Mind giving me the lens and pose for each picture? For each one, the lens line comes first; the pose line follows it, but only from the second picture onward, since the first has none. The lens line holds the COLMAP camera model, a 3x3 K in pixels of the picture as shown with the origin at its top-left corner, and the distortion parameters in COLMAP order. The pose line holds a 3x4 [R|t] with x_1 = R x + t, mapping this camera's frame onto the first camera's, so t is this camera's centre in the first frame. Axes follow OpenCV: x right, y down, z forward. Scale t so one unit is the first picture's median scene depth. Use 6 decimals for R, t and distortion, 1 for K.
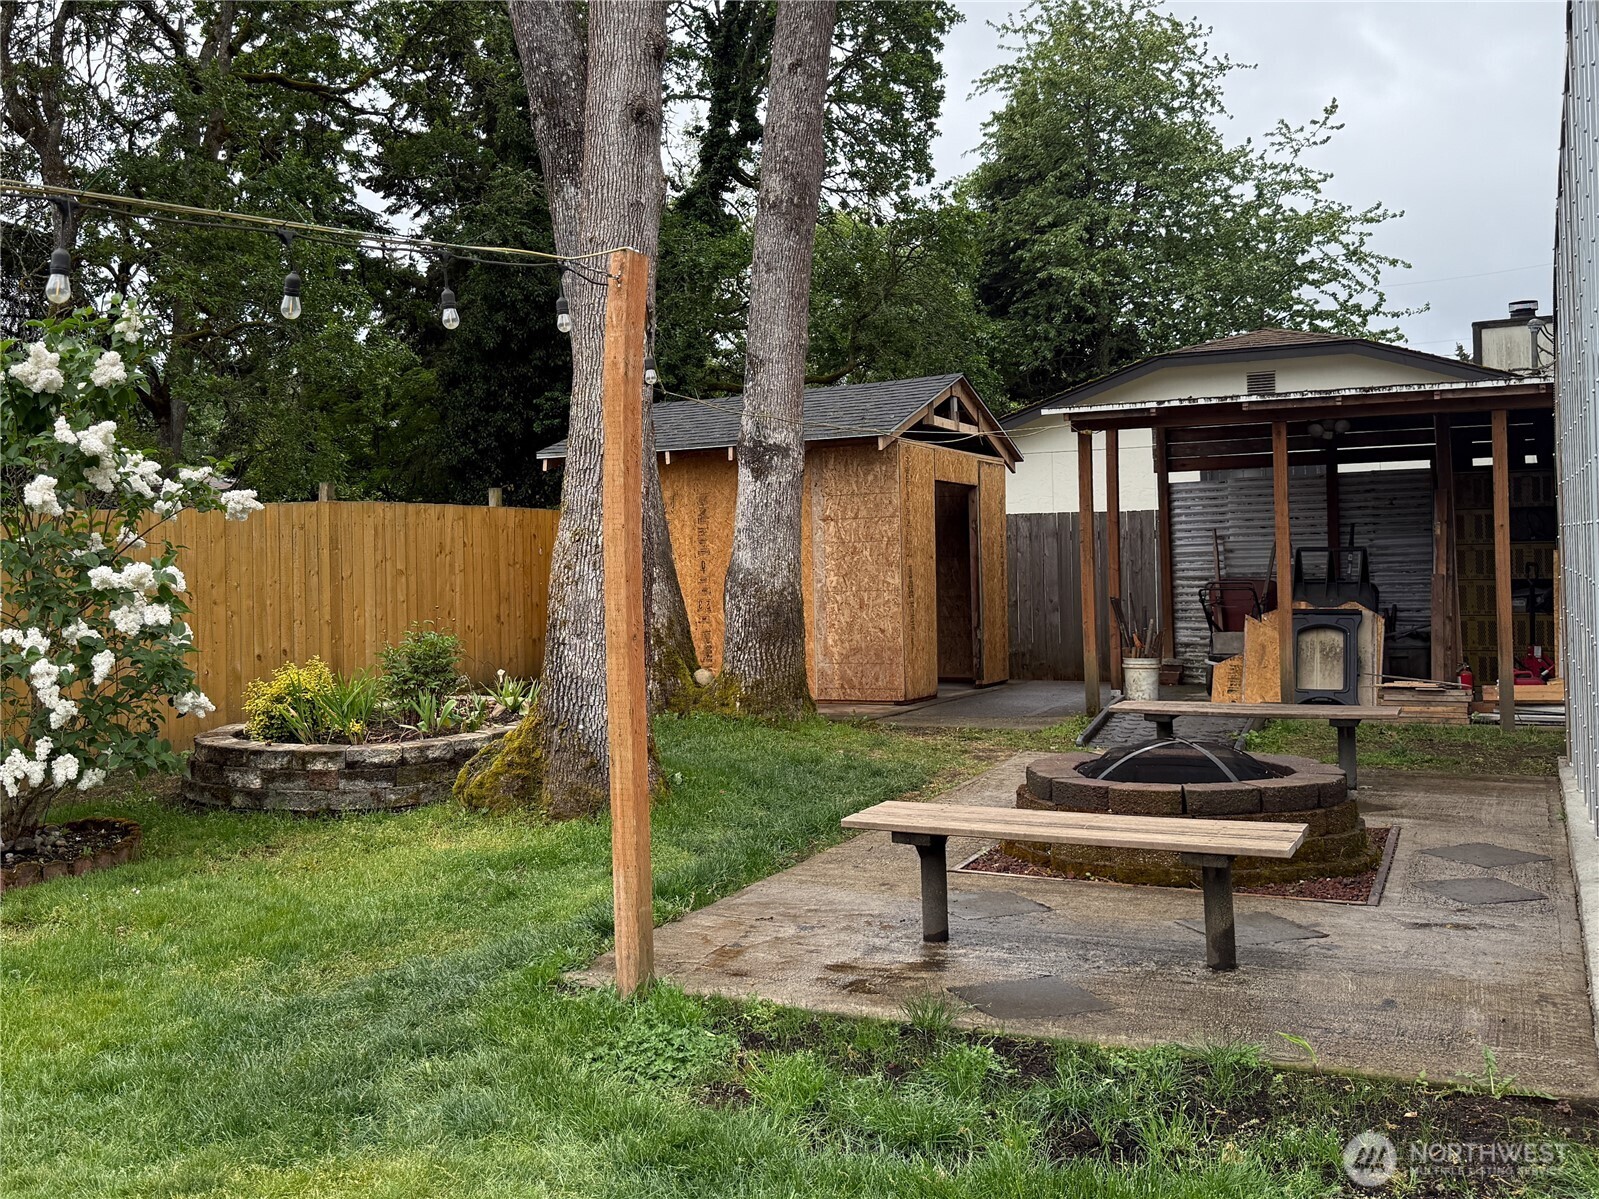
lens RADIAL K [[1271.6, 0, 848.9], [0, 1271.6, 589.4], [0, 0, 1]] dist [0.076425, -0.000254]
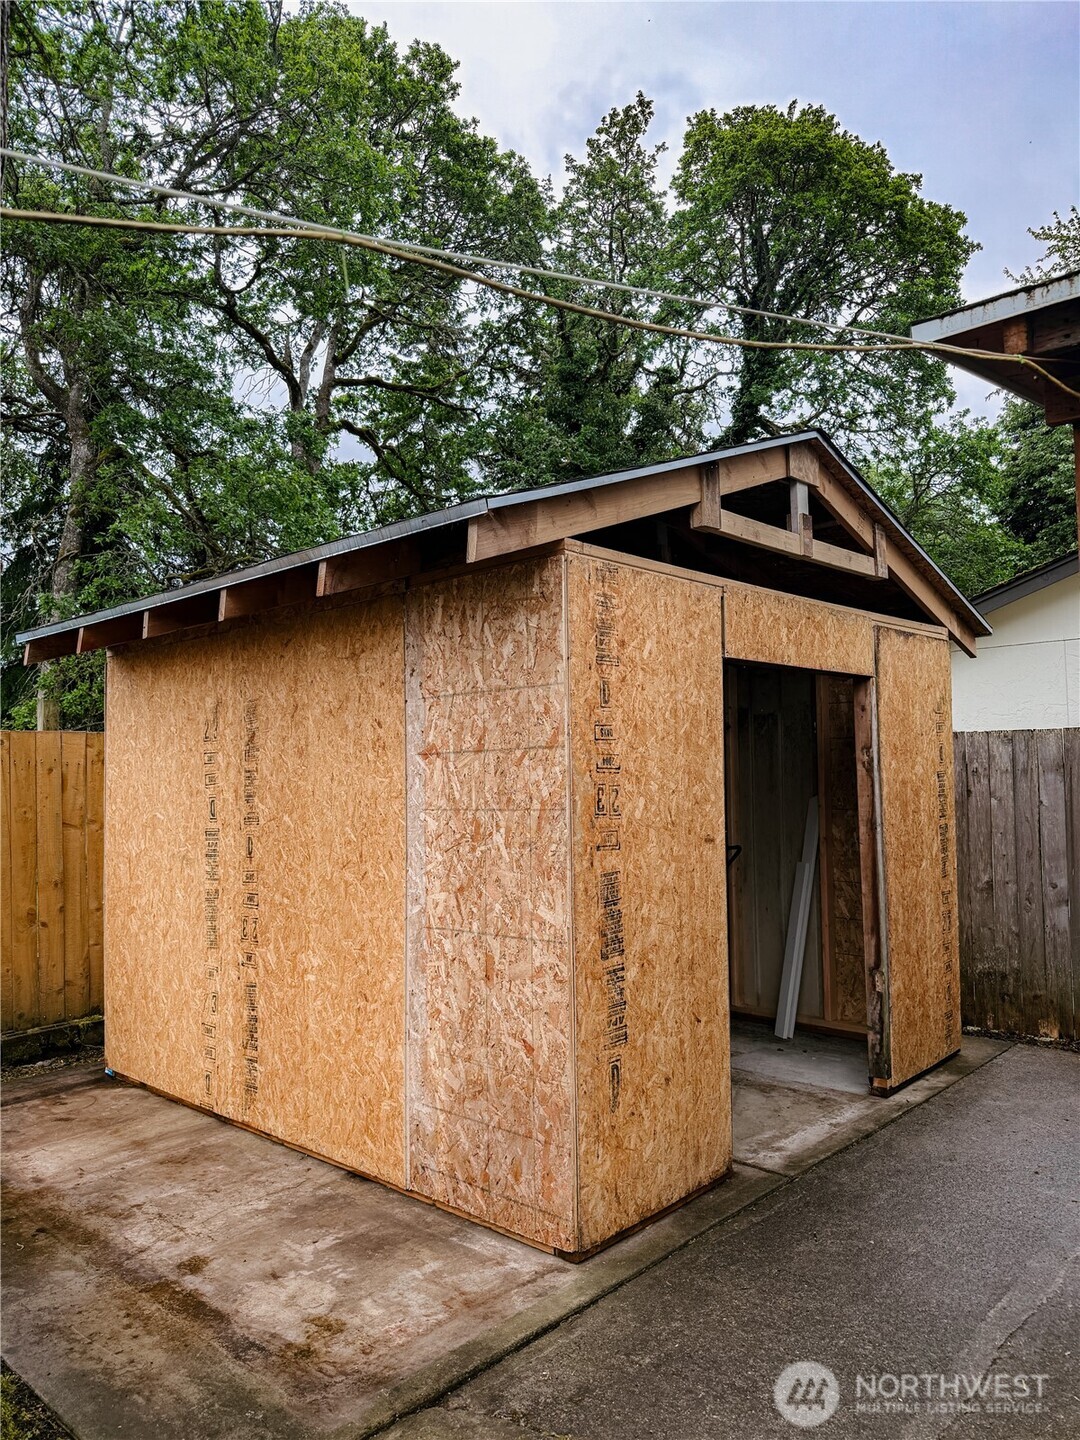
lens RADIAL K [[1145.2, 0, 538.4], [0, 1145.2, 745.7], [0, 0, 1]] dist [0.076425, -0.000254]
pose [[0.959757, -0.007294, -0.280736, 0.117793], [-0.005773, 0.998939, -0.045690, -0.038910], [0.280771, 0.045472, 0.958697, 0.622913]]
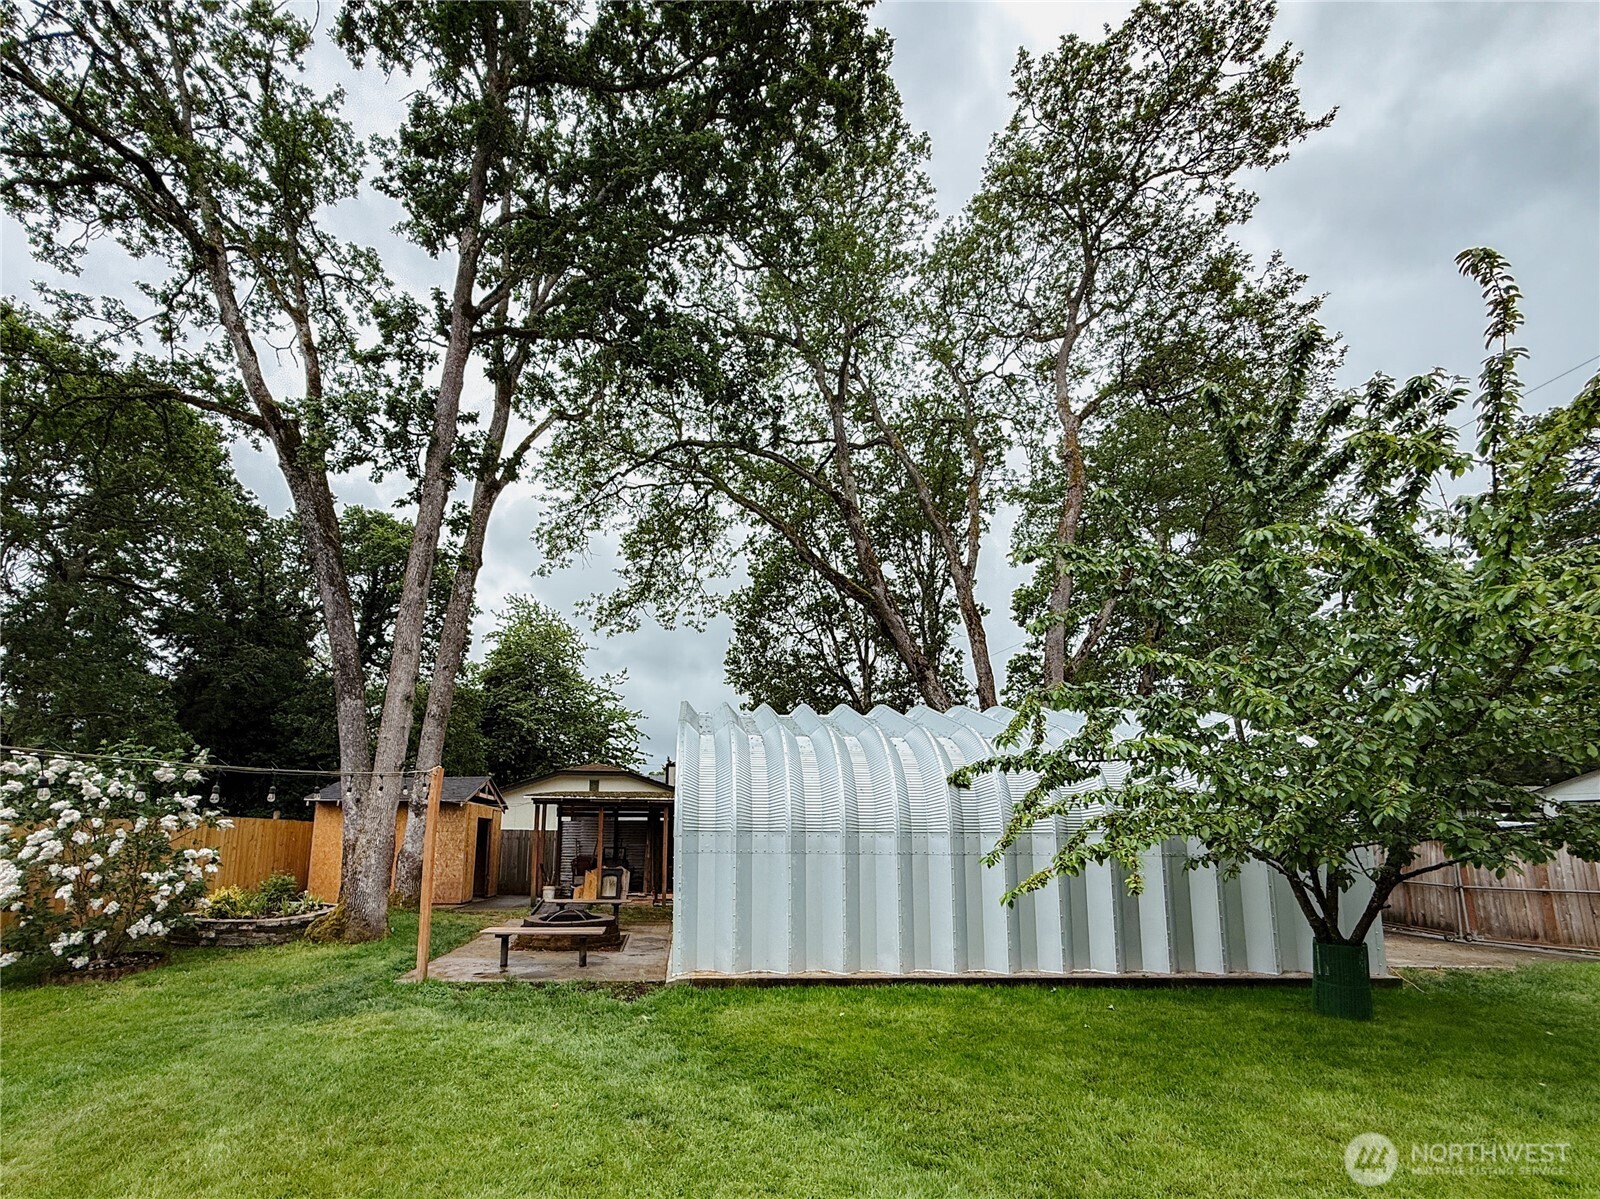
lens RADIAL K [[1003.5, 0, 800.0], [0, 1003.5, 599.5], [0, 0, 1]] dist [-0.004760, -0.002433]
pose [[0.856671, 0.139711, 0.496584, -0.494933], [-0.019647, 0.970765, -0.239226, -0.041847], [-0.515489, 0.195182, 0.834371, -1.278172]]
